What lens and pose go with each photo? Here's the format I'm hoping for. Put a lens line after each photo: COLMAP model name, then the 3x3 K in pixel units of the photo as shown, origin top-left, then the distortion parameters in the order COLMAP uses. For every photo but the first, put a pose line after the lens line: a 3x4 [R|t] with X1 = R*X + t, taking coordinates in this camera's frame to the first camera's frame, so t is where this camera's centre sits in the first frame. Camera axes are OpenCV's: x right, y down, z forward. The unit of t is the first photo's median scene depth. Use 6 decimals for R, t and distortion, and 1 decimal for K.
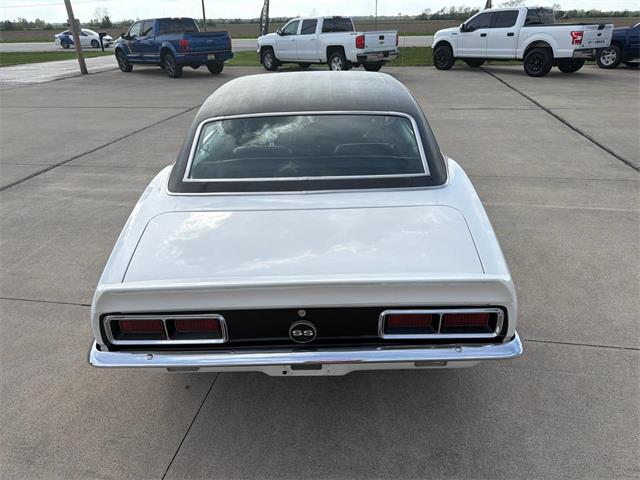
lens RADIAL K [[457.9, 0, 321.6], [0, 457.9, 238.9], [0, 0, 1]] dist [0.005471, -0.008325]
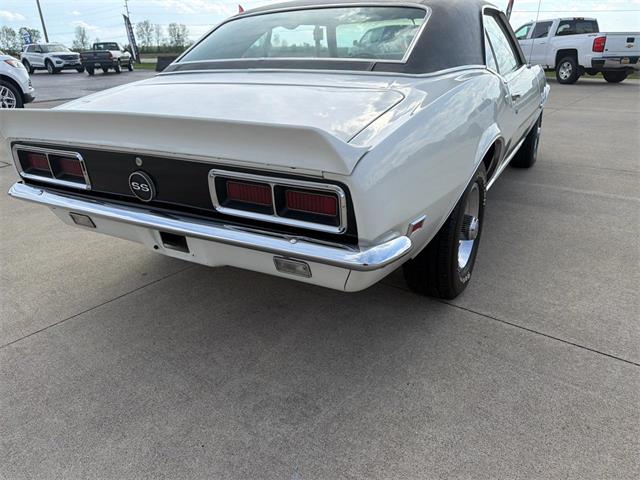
lens RADIAL K [[453.0, 0, 323.5], [0, 453.0, 241.4], [0, 0, 1]] dist [0.057575, -0.066726]
pose [[0.877601, 0.187695, -0.441120, 0.166851], [-0.204995, 0.978725, 0.008608, 0.056638], [0.433351, 0.082873, 0.897407, 0.090988]]
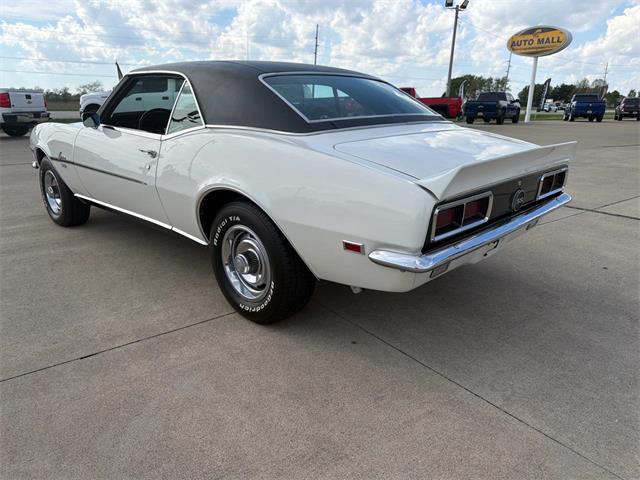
lens RADIAL K [[456.8, 0, 318.5], [0, 456.8, 238.4], [0, 0, 1]] dist [0.007974, -0.005152]
pose [[0.691530, -0.182821, 0.698830, -0.326473], [0.291597, 0.955766, -0.038513, 0.047634], [-0.660876, 0.230409, 0.714251, 0.120138]]
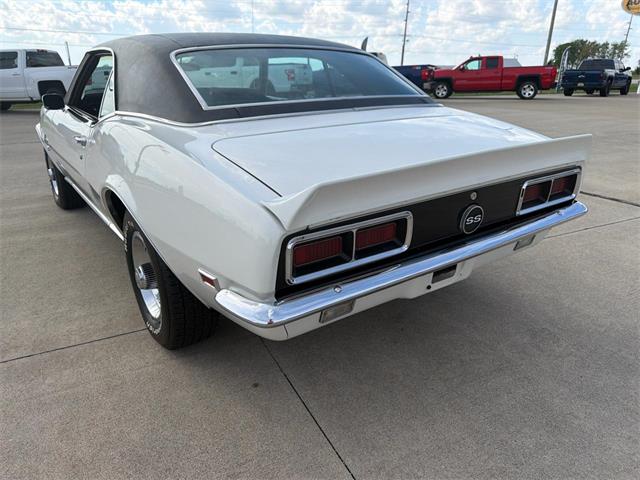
lens RADIAL K [[457.9, 0, 321.6], [0, 457.9, 238.9], [0, 0, 1]] dist [0.005471, -0.008325]
pose [[0.810707, -0.184737, 0.555541, -0.199549], [0.241492, 0.969943, -0.029872, 0.048764], [-0.533325, 0.158376, 0.830952, 0.098729]]
